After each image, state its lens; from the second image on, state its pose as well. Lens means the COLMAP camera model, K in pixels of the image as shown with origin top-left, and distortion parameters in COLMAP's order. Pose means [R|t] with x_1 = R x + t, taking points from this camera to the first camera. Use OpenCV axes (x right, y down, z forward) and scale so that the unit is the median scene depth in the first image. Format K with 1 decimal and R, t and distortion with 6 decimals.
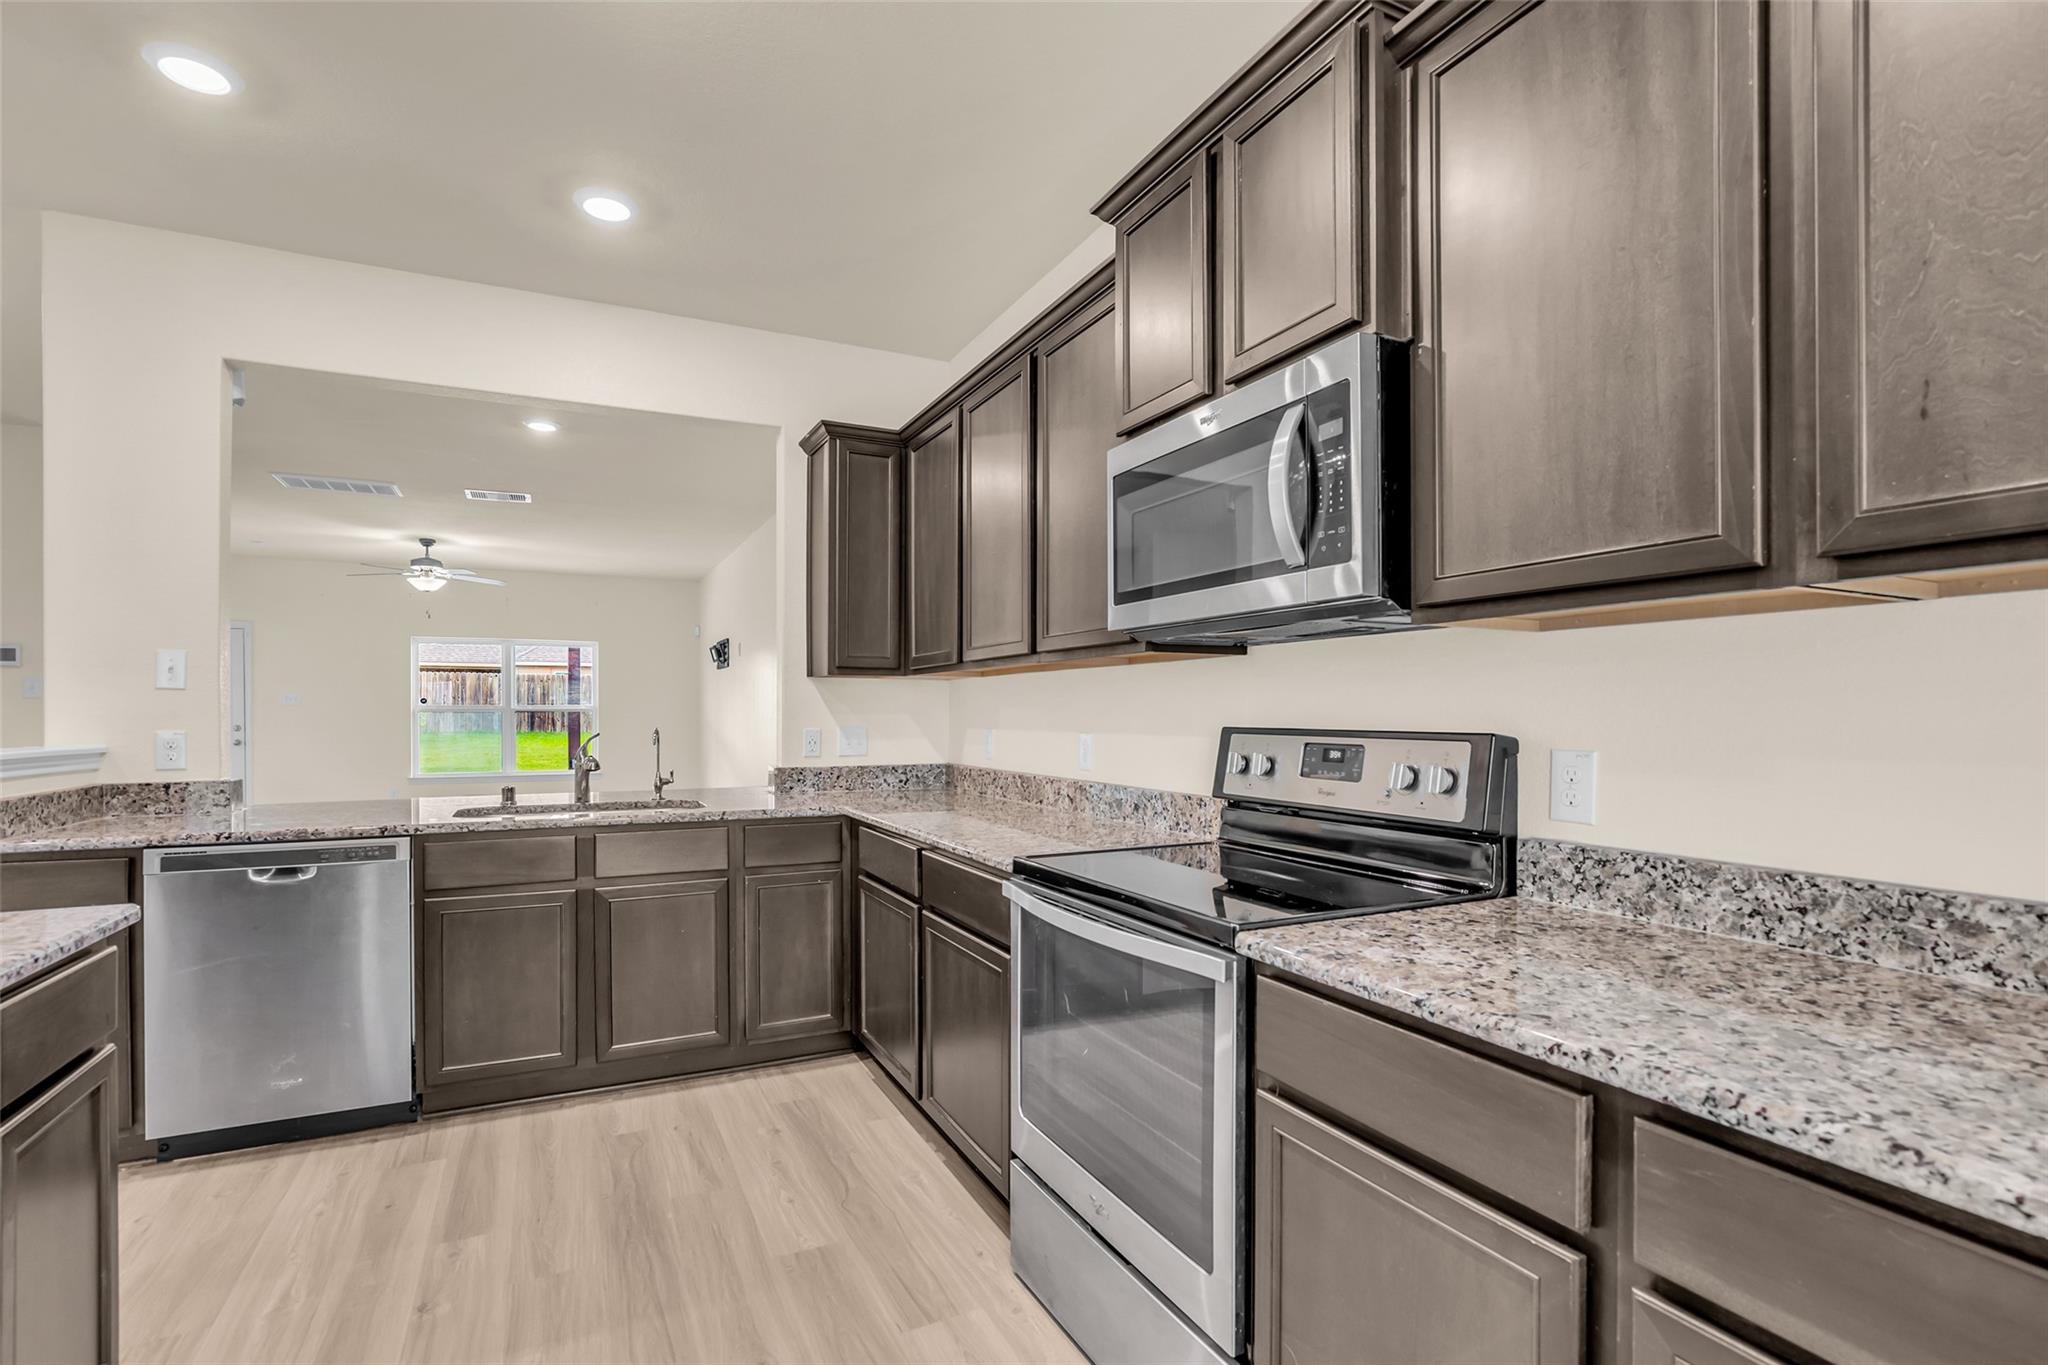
lens RADIAL K [[948.7, 0, 1019.9], [0, 948.7, 718.7], [0, 0, 1]] dist [-0.017992, 0.005076]
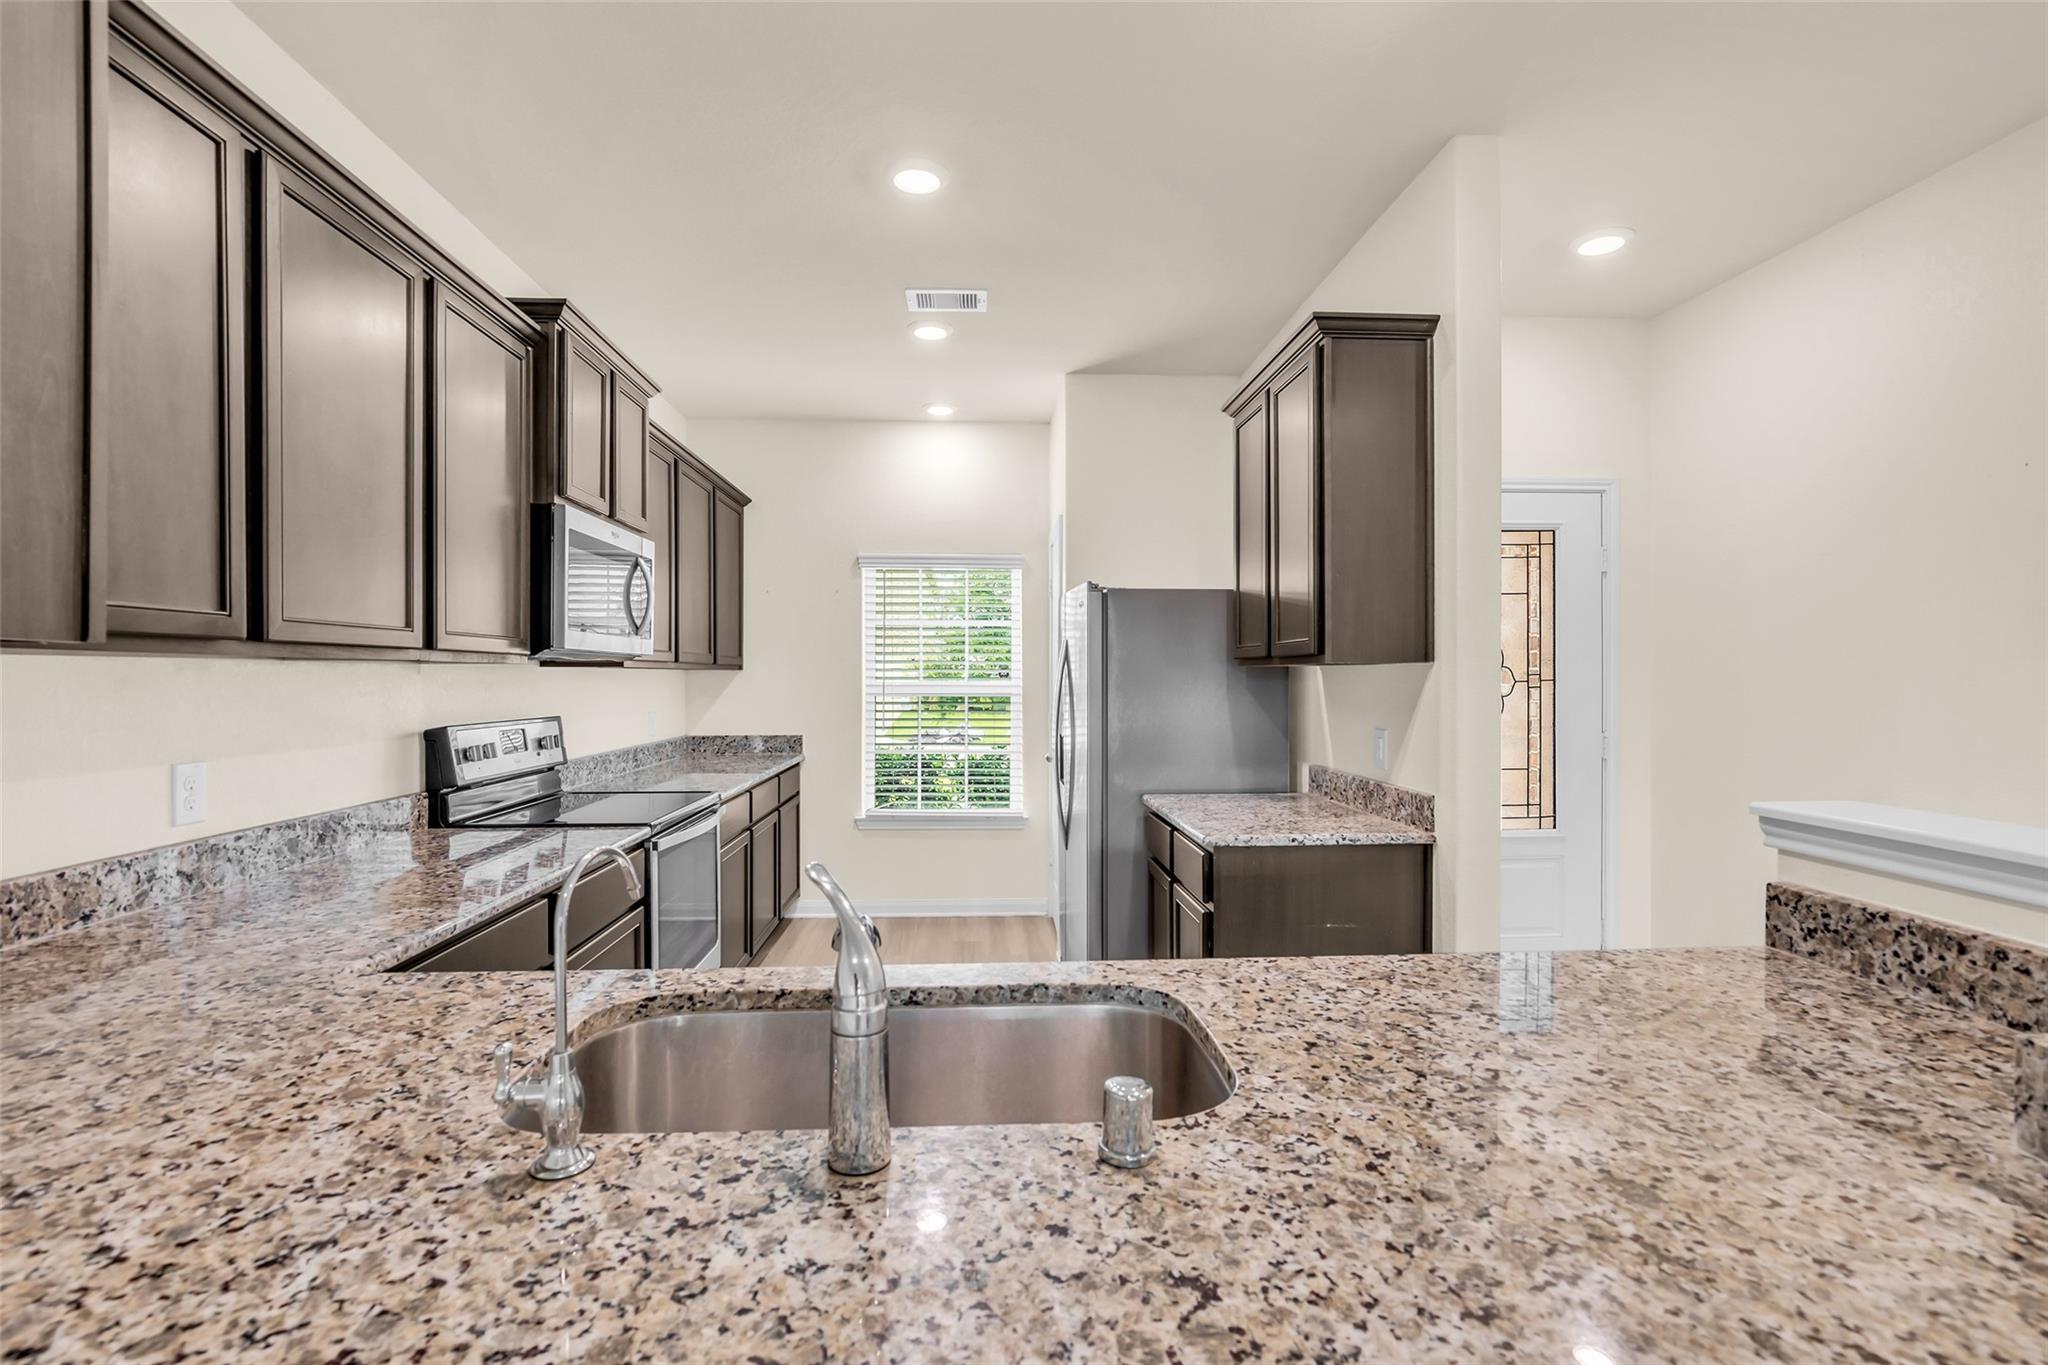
lens RADIAL K [[948.7, 0, 1032.3], [0, 948.7, 681.9], [0, 0, 1]] dist [-0.017992, 0.005076]
pose [[-0.926179, -0.001991, 0.377078, -0.781241], [0.002590, 0.999929, 0.011642, -0.050601], [-0.377075, 0.011759, -0.926108, 1.590938]]
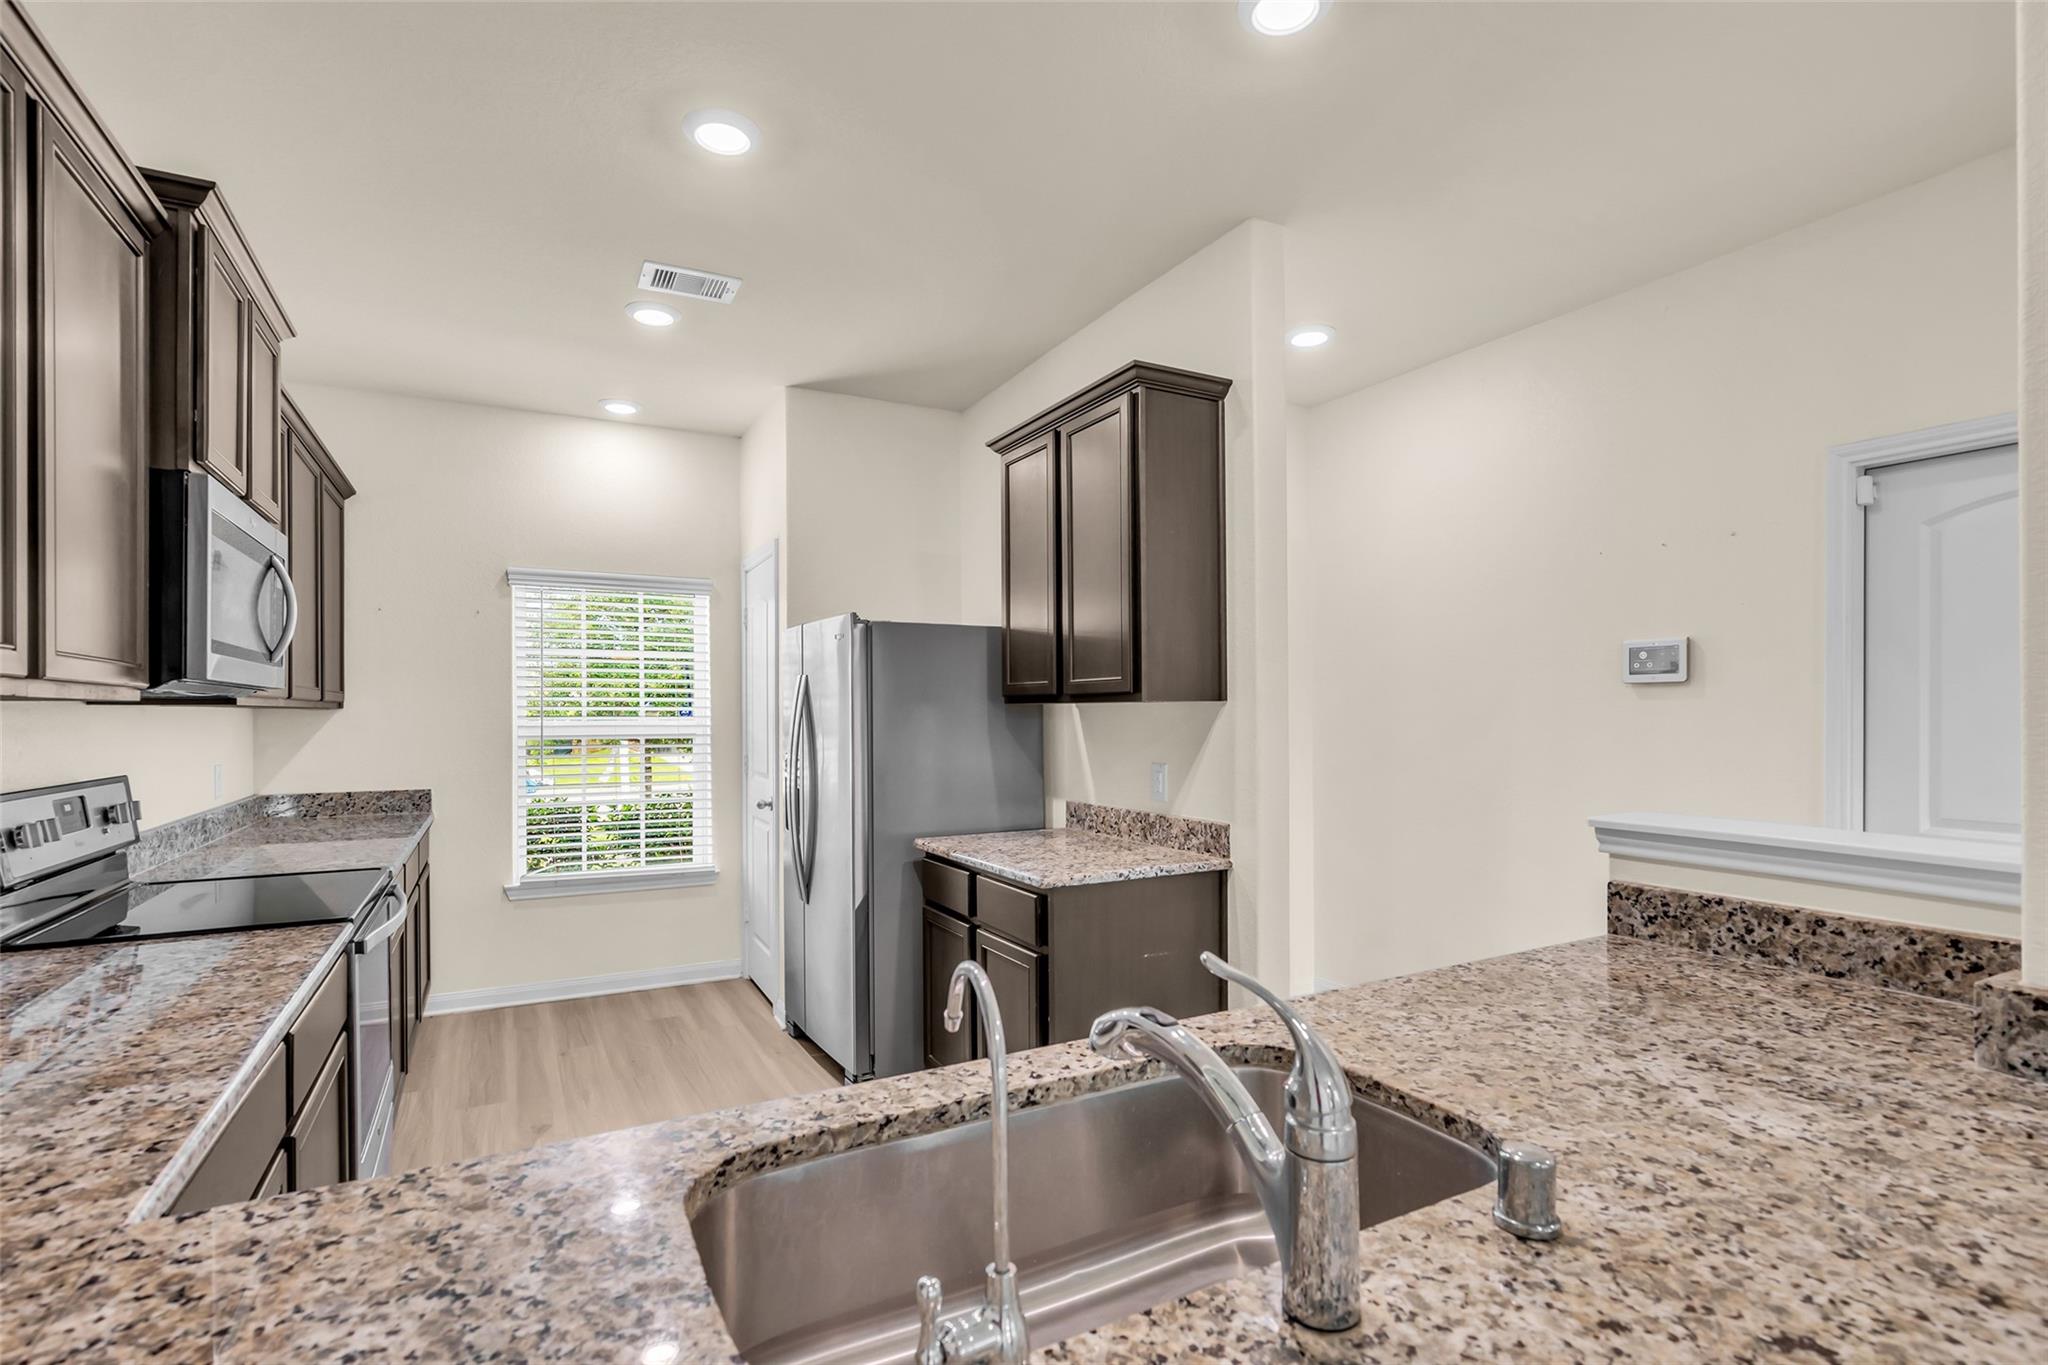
lens RADIAL K [[948.7, 0, 1022.6], [0, 948.7, 715.4], [0, 0, 1]] dist [-0.017992, 0.005076]
pose [[-0.998915, 0.004336, -0.046370, -0.510802], [0.003866, 0.999940, 0.010220, -0.053936], [0.046411, 0.010030, -0.998872, 1.576048]]
